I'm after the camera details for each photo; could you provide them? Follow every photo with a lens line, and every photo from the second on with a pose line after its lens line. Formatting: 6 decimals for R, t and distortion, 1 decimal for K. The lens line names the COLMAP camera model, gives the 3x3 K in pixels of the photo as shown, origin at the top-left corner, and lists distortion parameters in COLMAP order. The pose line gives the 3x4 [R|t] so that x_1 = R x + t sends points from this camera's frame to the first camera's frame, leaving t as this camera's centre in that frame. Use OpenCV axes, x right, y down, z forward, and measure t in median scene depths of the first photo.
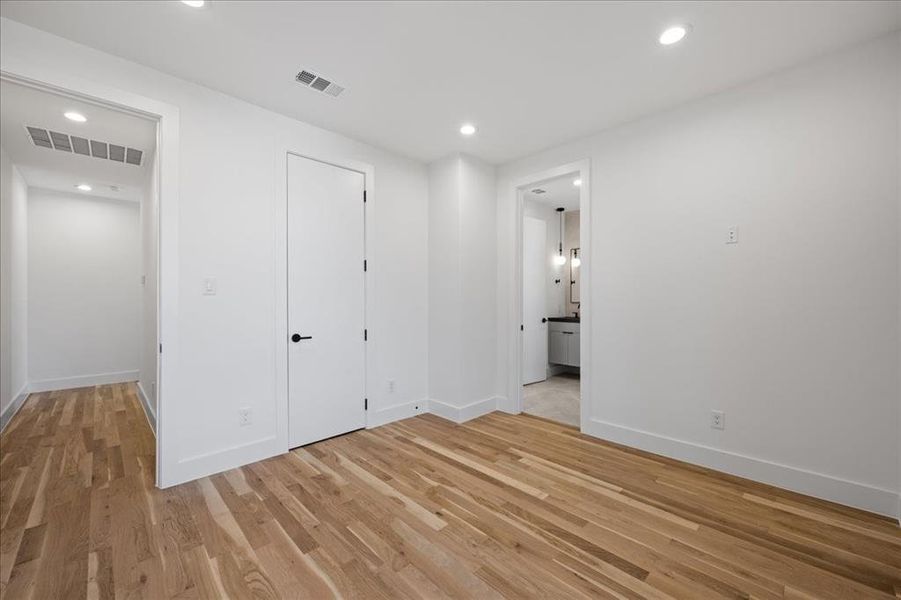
lens RADIAL K [[356.5, 0, 451.0], [0, 356.5, 298.3], [0, 0, 1]] dist [-0.000236, 0.000000]
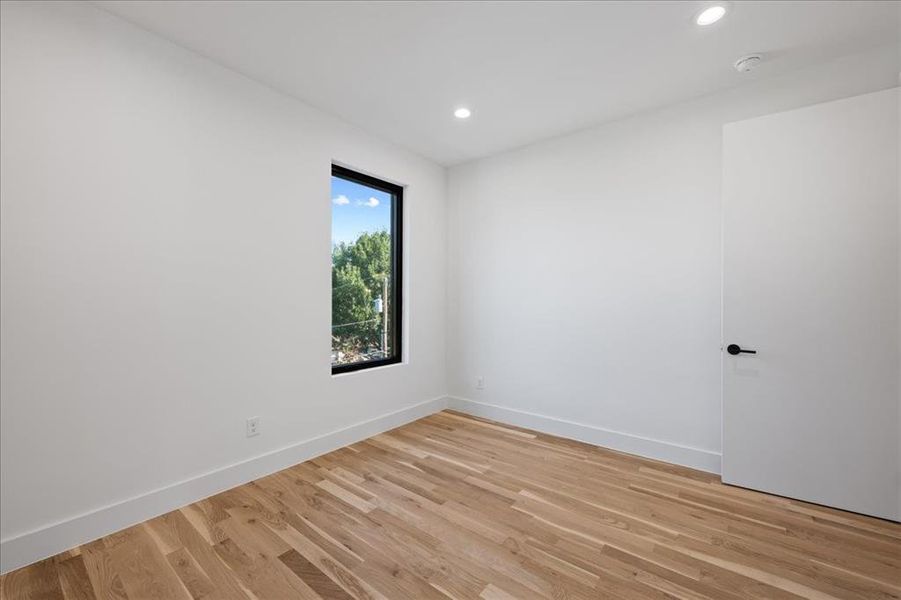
lens RADIAL K [[356.5, 0, 450.5], [0, 356.5, 300.3], [0, 0, 1]] dist [-0.000236, 0.000000]
pose [[-0.991192, -0.000590, -0.132434, 0.163503], [-0.000294, 0.999997, -0.002250, 0.005013], [0.132435, -0.002192, -0.991189, 1.849463]]
